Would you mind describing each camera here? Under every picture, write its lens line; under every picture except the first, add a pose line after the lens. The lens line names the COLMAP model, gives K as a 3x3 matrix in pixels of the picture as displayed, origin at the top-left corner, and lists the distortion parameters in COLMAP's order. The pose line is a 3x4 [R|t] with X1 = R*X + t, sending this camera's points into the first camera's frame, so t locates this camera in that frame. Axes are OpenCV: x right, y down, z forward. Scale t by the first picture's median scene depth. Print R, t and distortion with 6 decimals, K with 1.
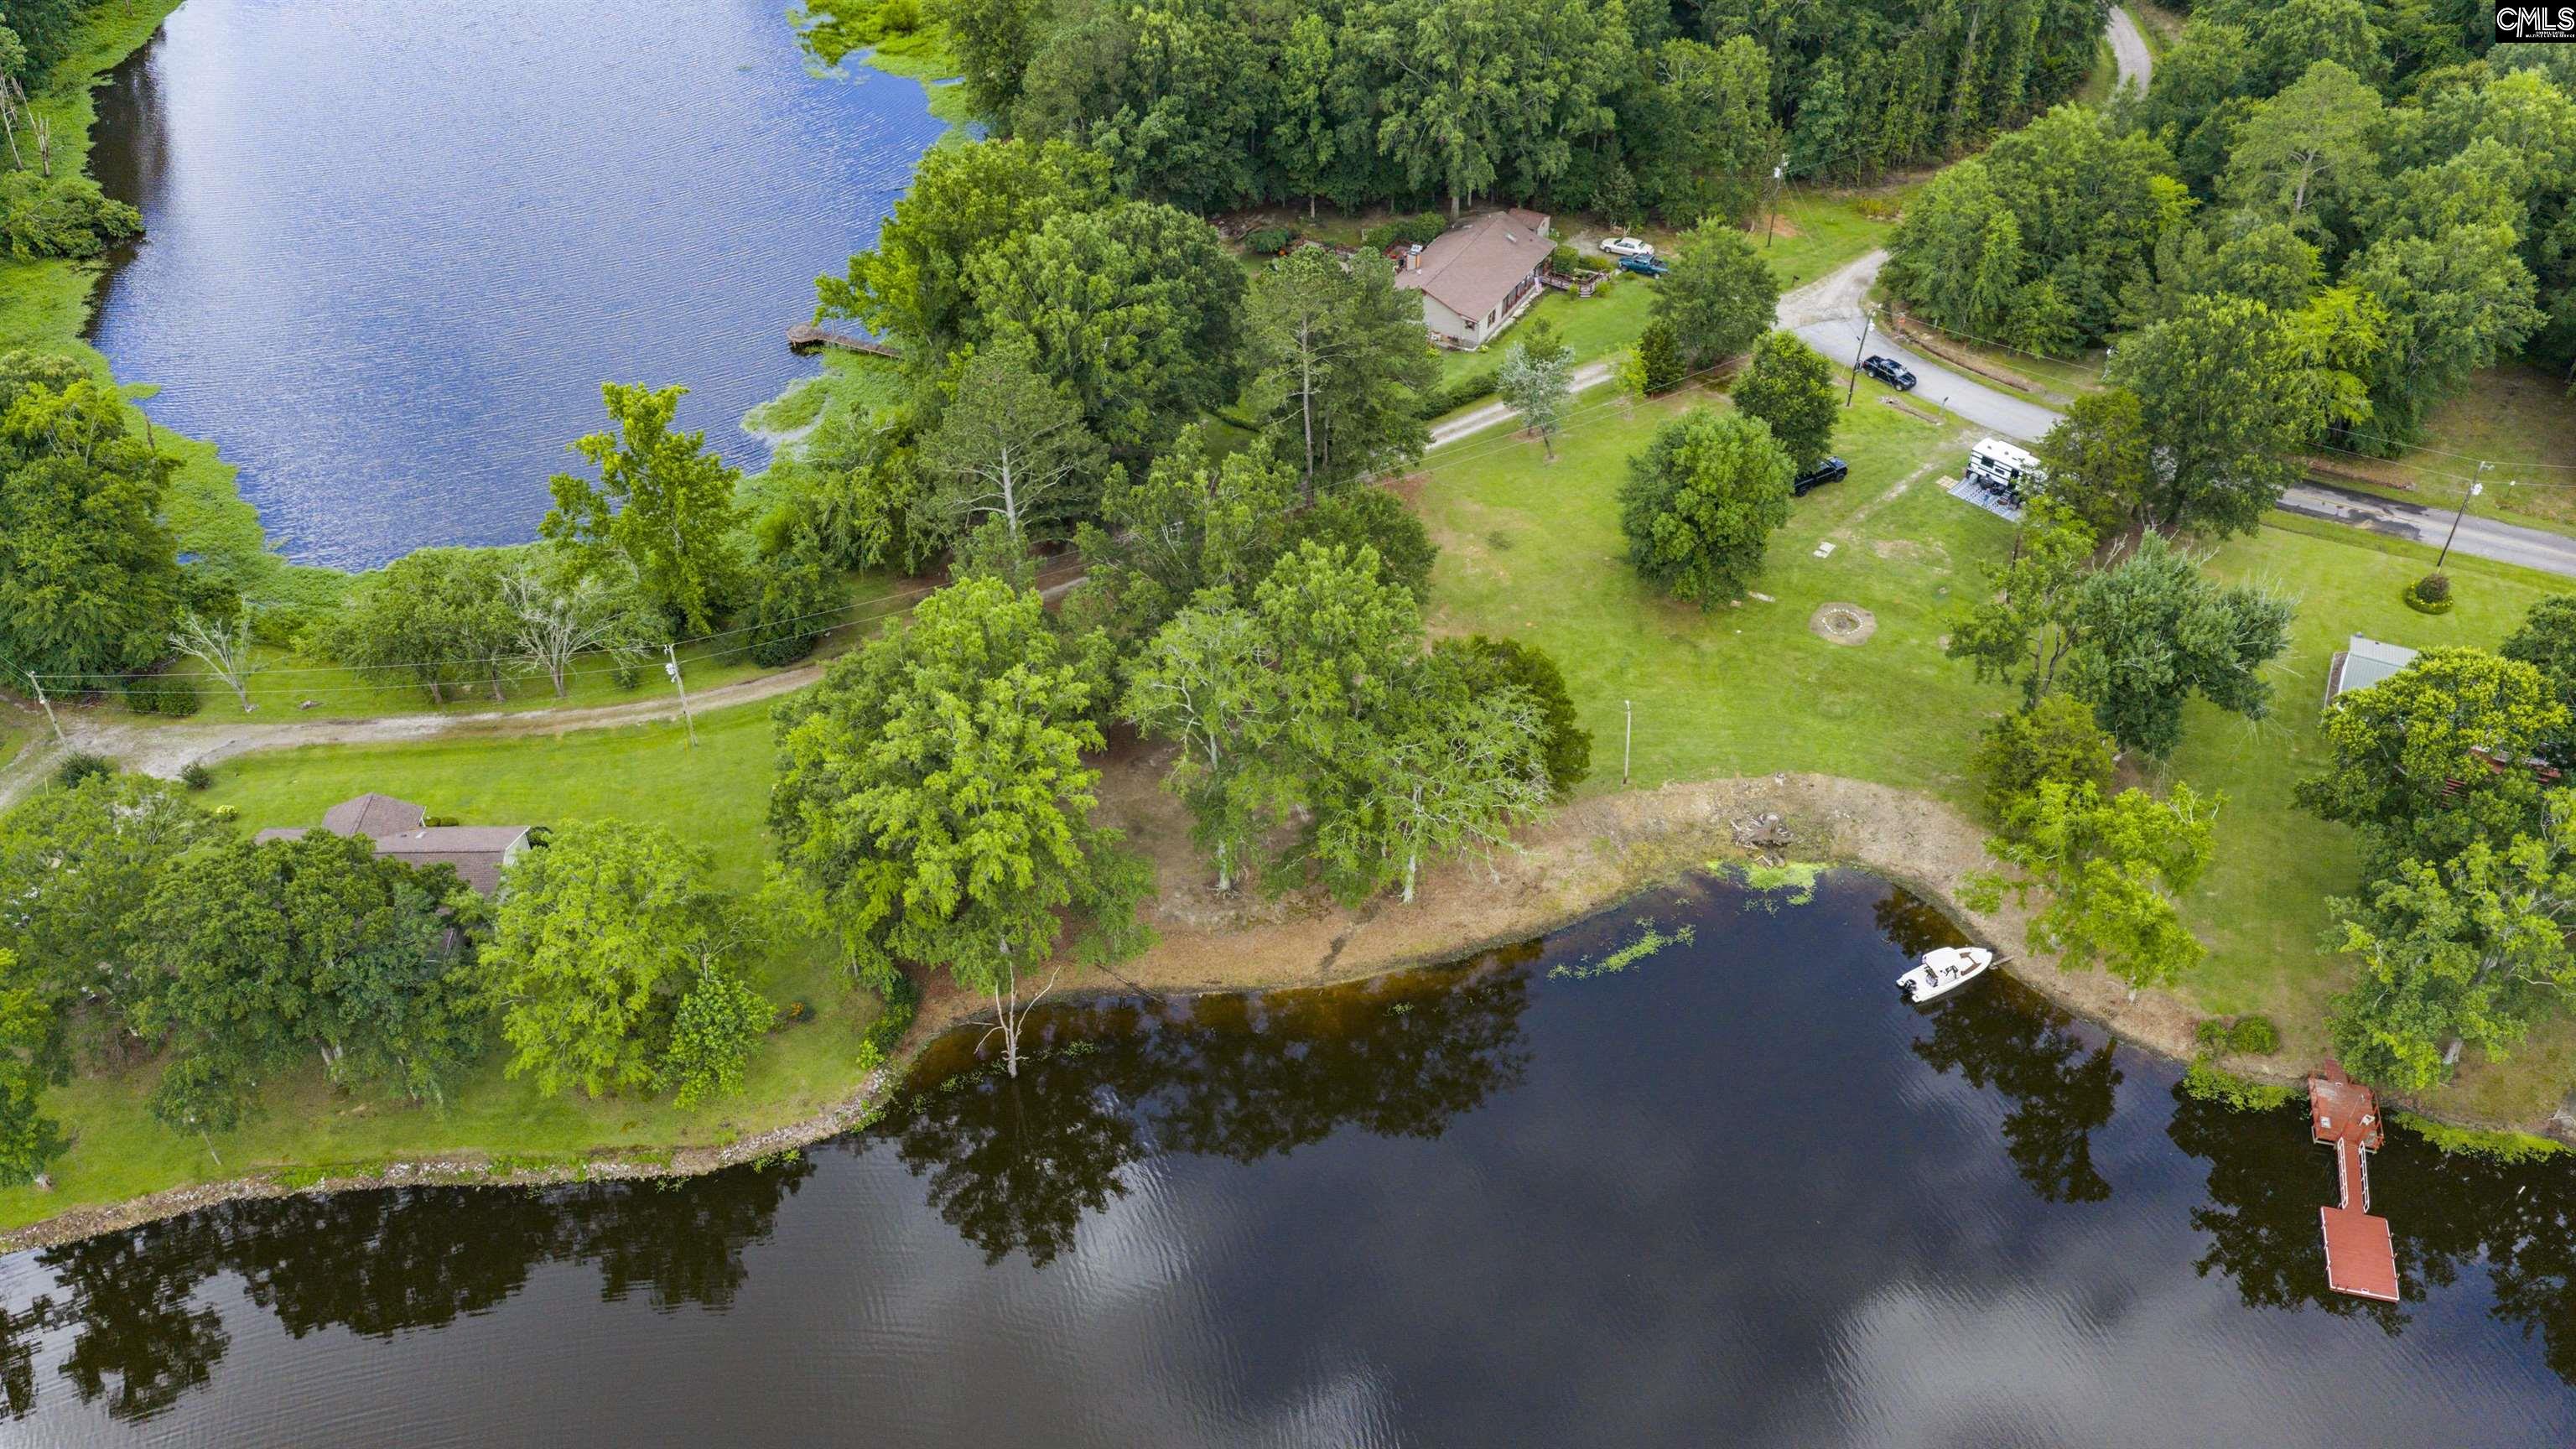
lens RADIAL K [[2135.4, 0, 1280.2], [0, 2135.4, 733.5], [0, 0, 1]] dist [0.029125, -0.059421]
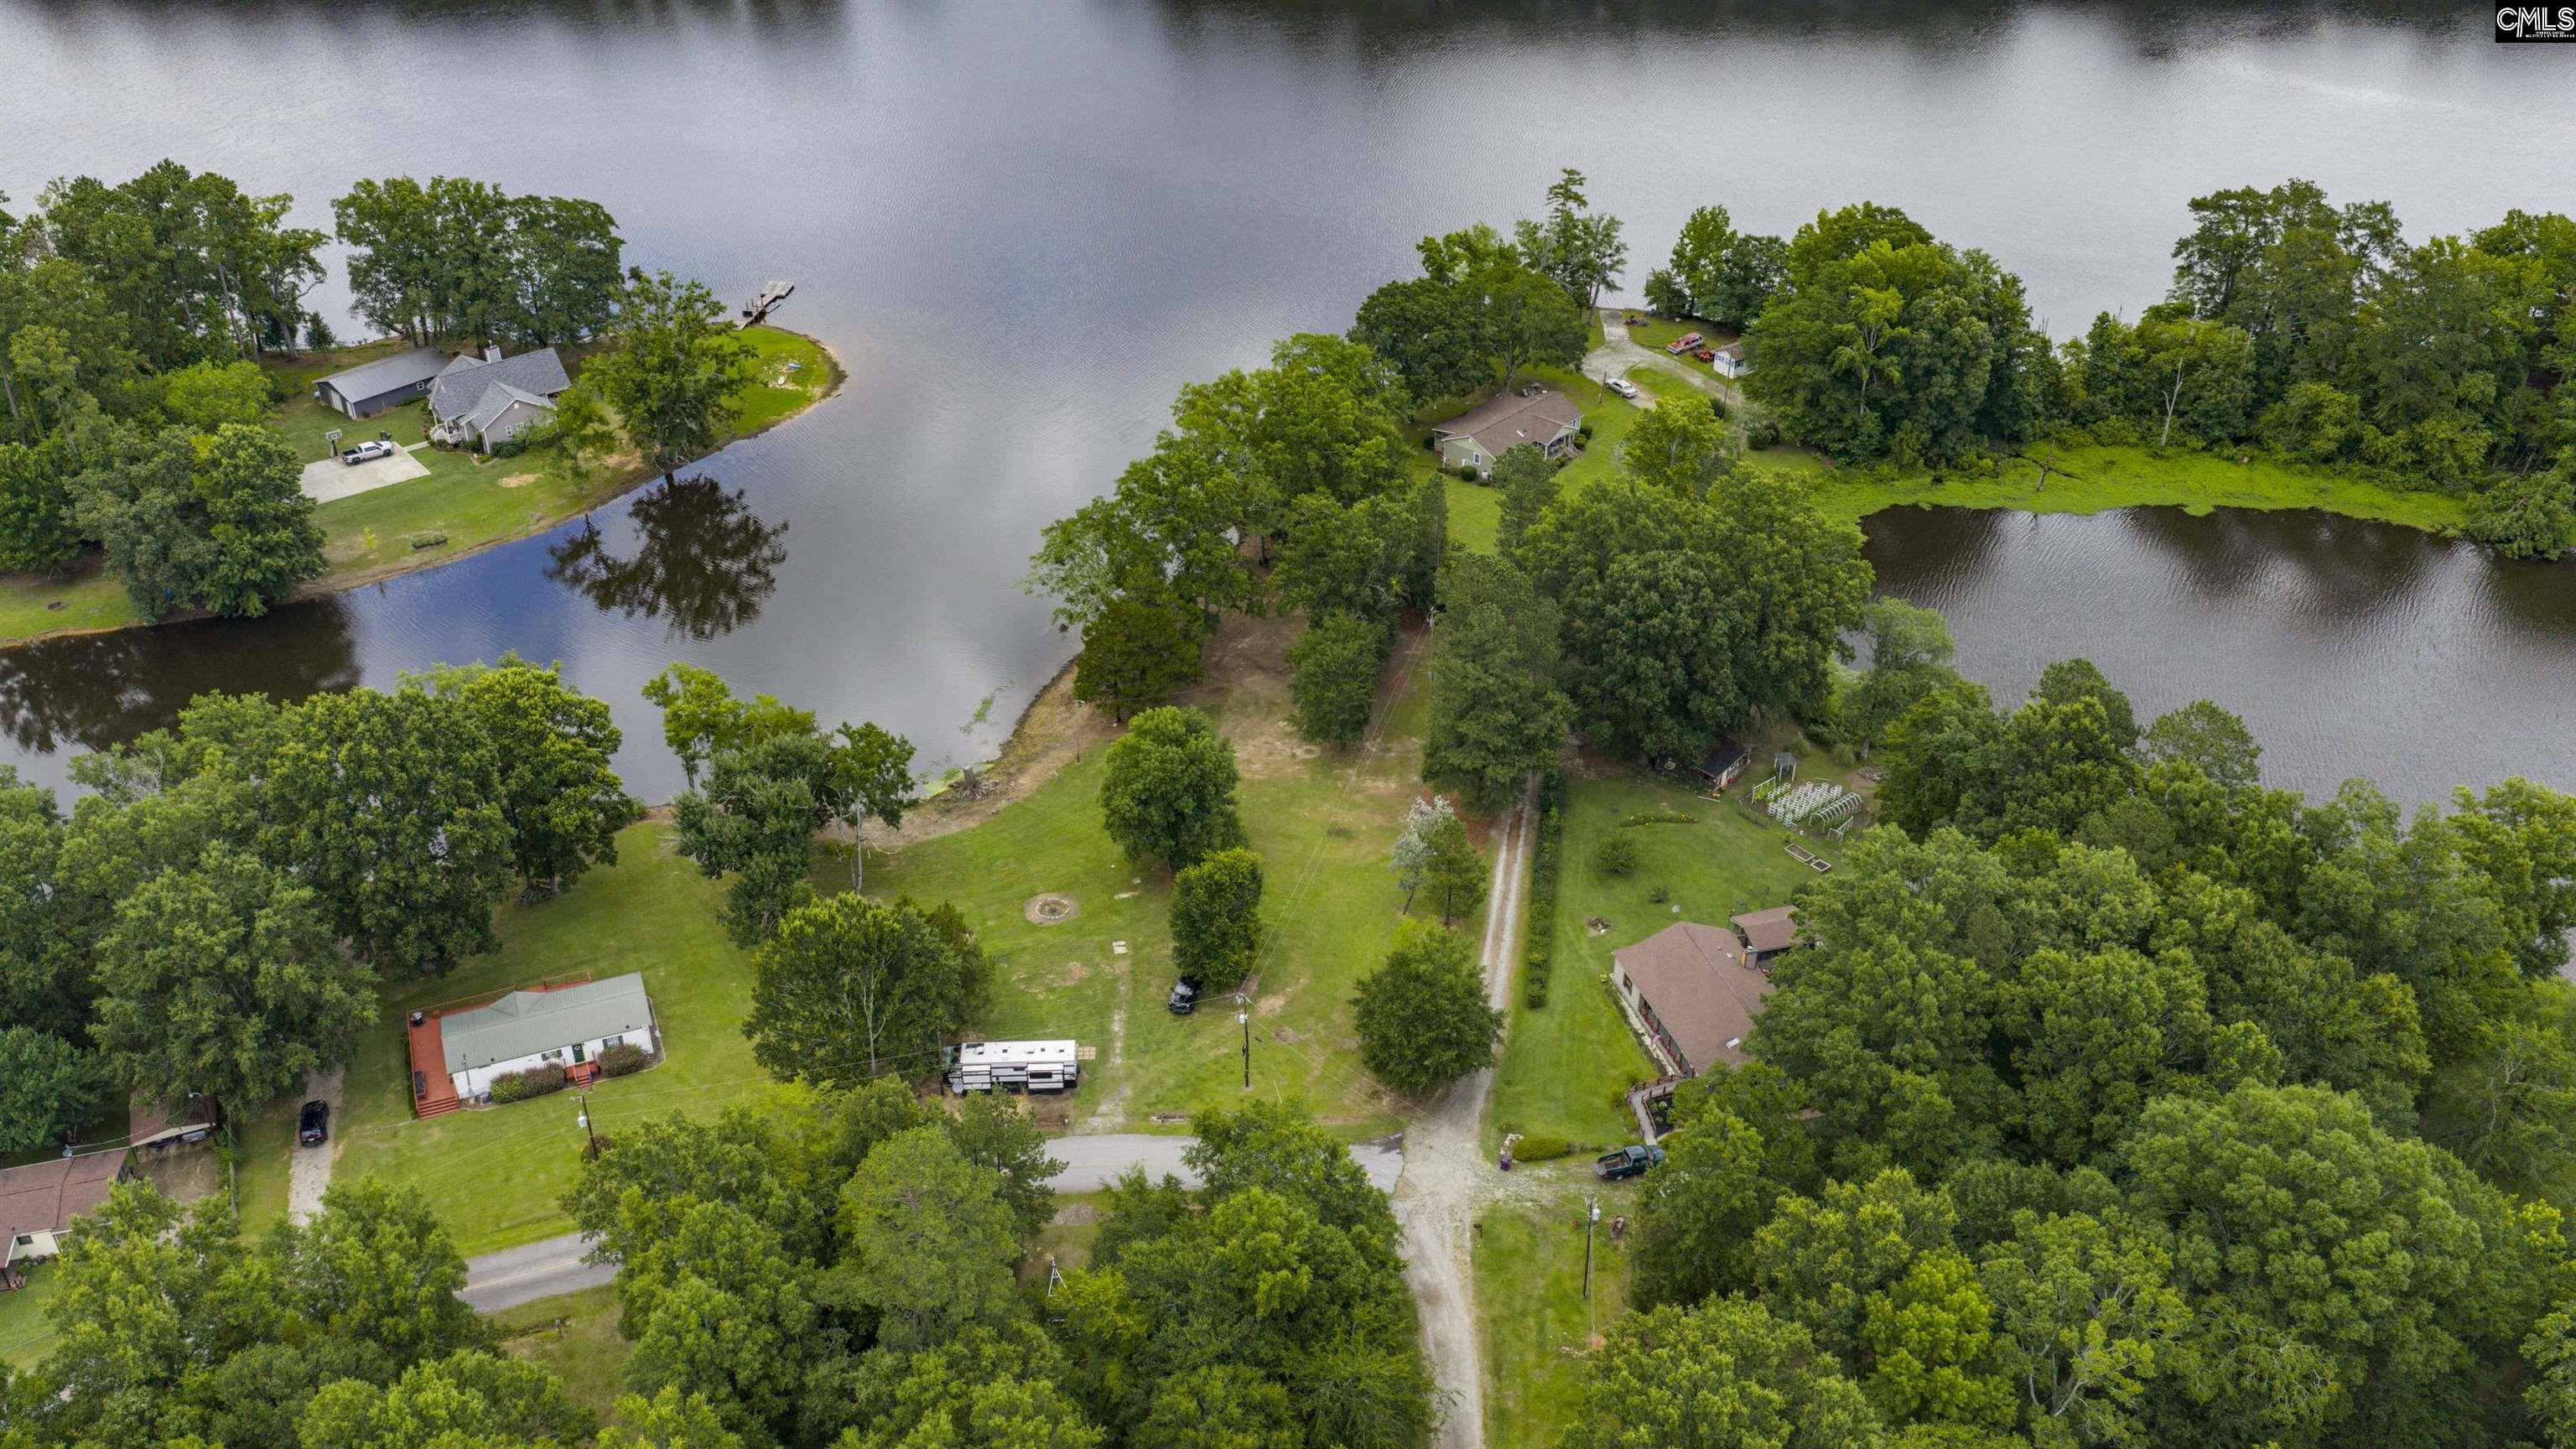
lens RADIAL K [[2135.4, 0, 1280.2], [0, 2135.4, 733.5], [0, 0, 1]] dist [0.029125, -0.059421]
pose [[-0.677802, 0.406656, -0.612549, 0.845633], [-0.475702, 0.392699, 0.787080, -1.047587], [0.560618, 0.824875, -0.072725, 1.084590]]
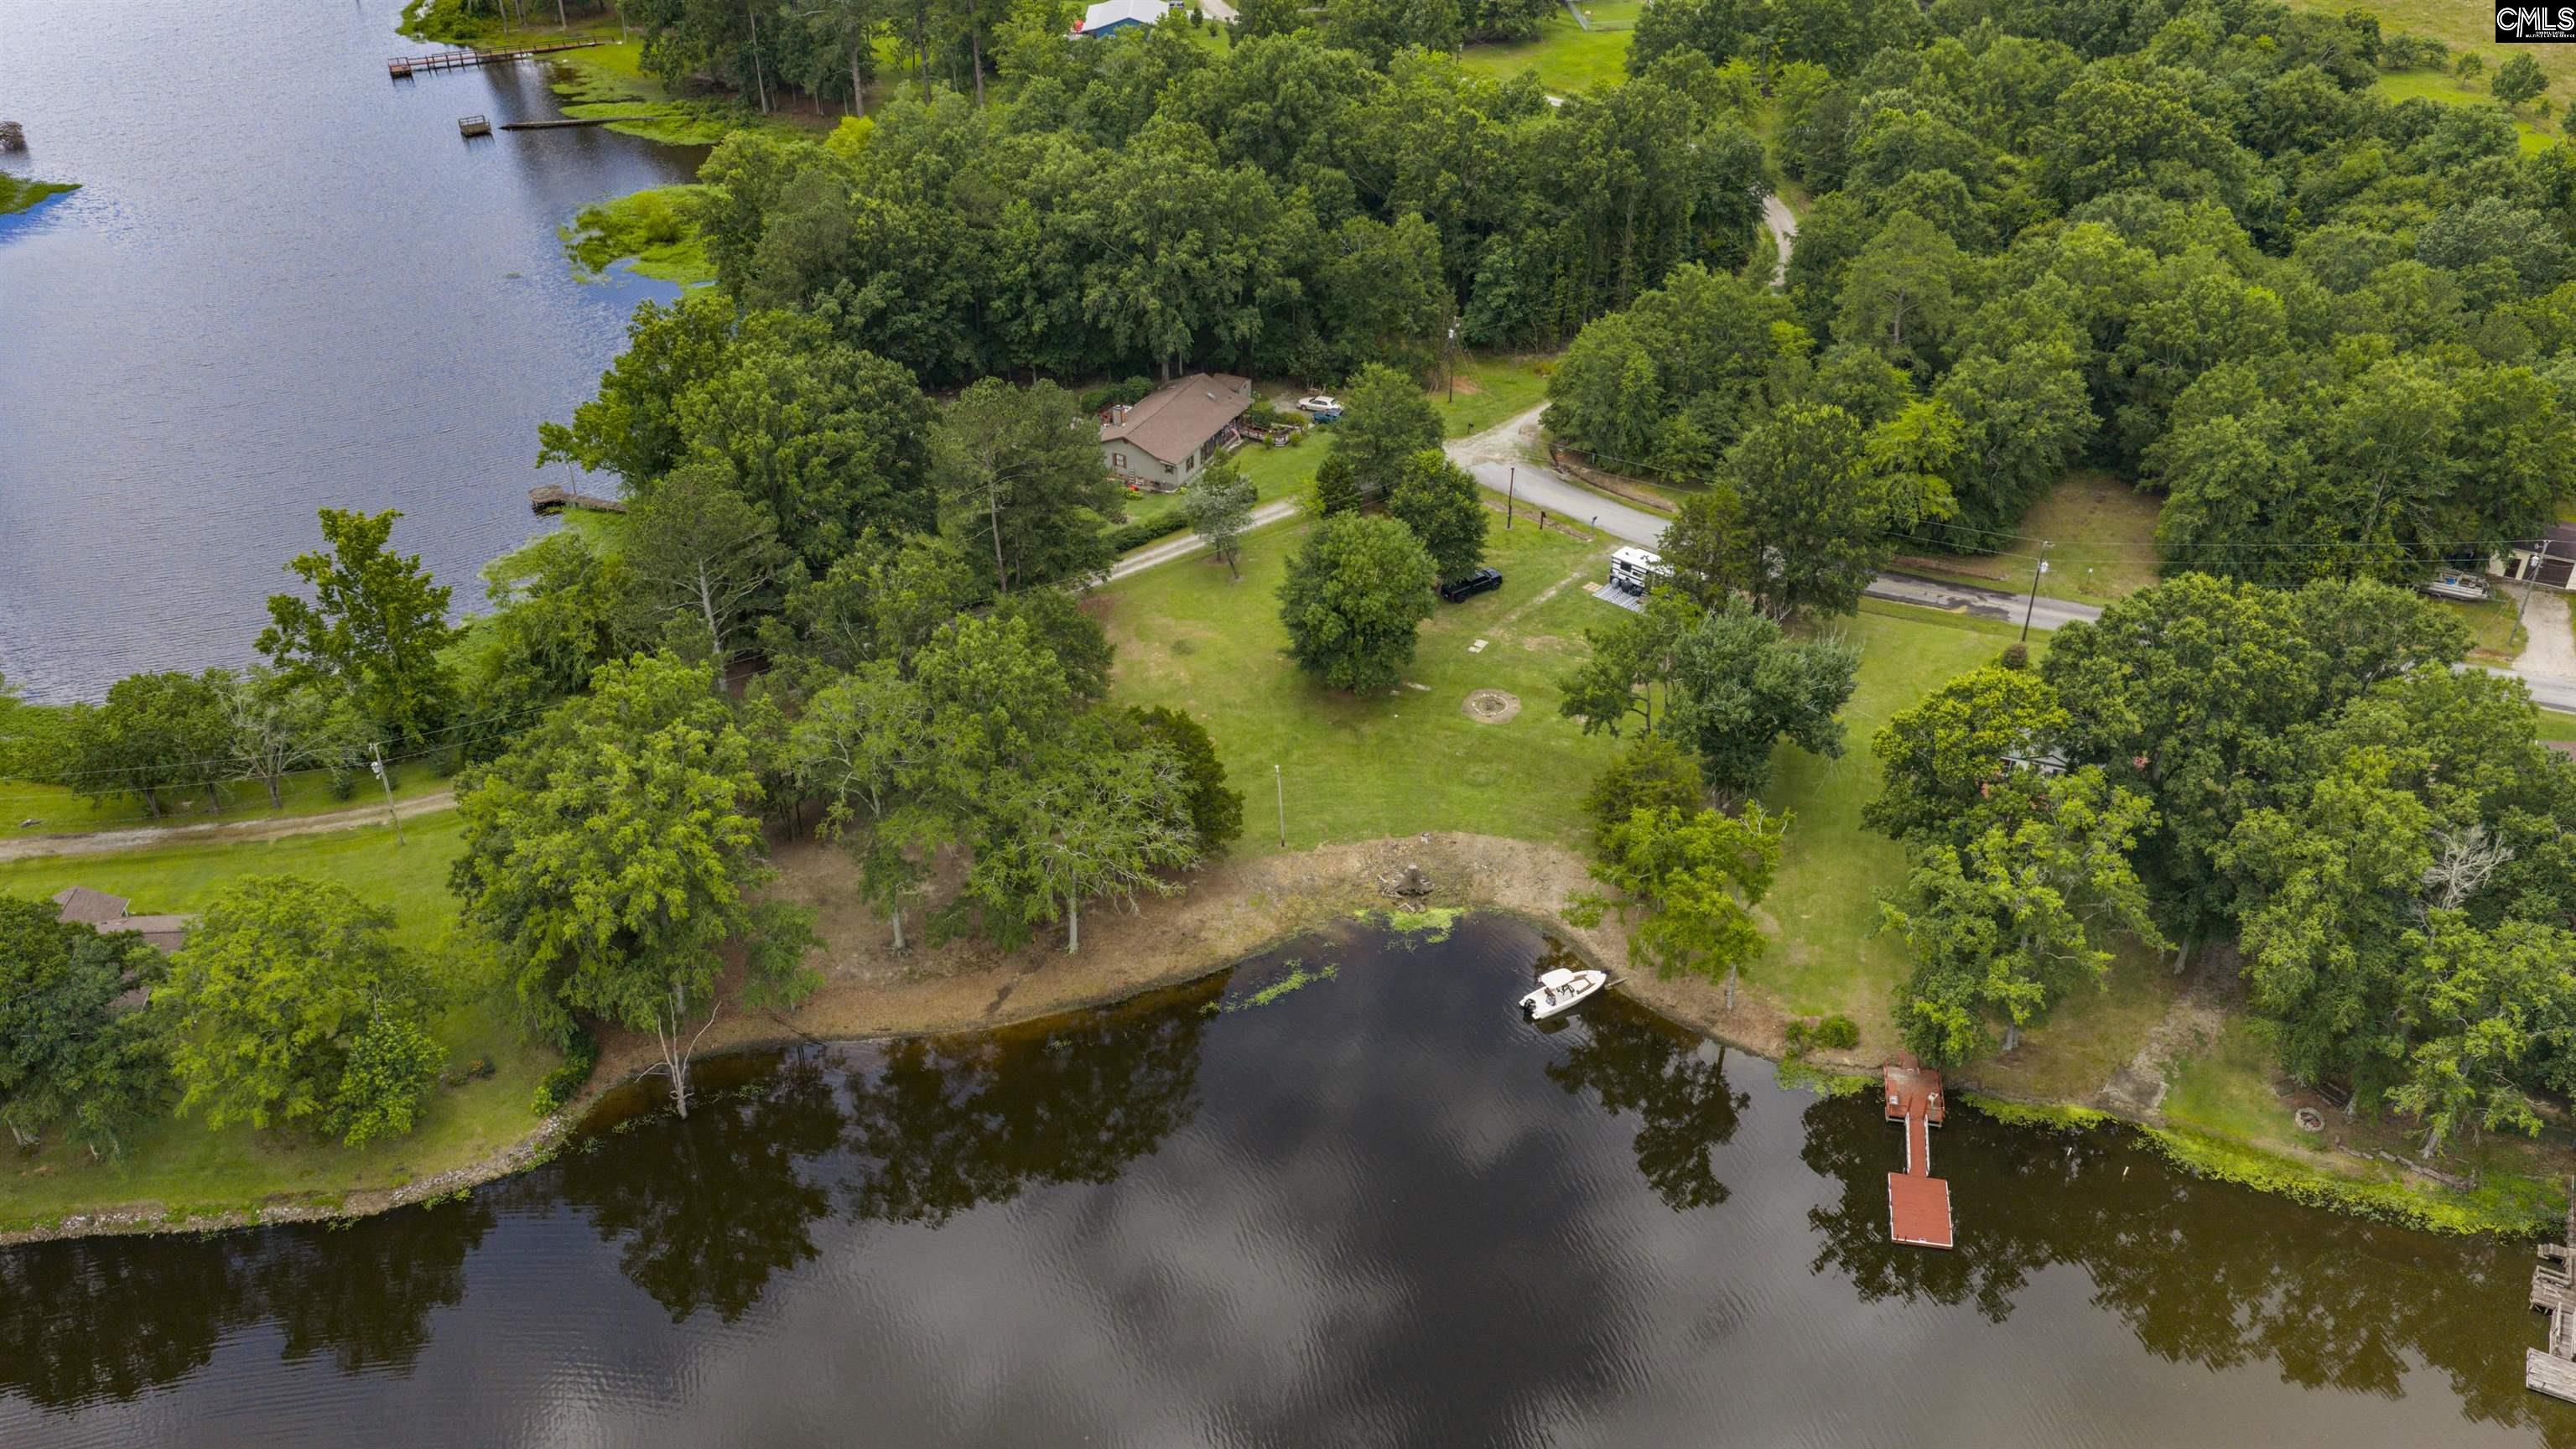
lens RADIAL K [[2135.4, 0, 1280.2], [0, 2135.4, 733.5], [0, 0, 1]] dist [0.029125, -0.059421]
pose [[0.997704, -0.029771, 0.060833, 0.090219], [0.037238, 0.991388, -0.125553, 0.095863], [-0.056571, 0.127530, 0.990220, -0.069657]]
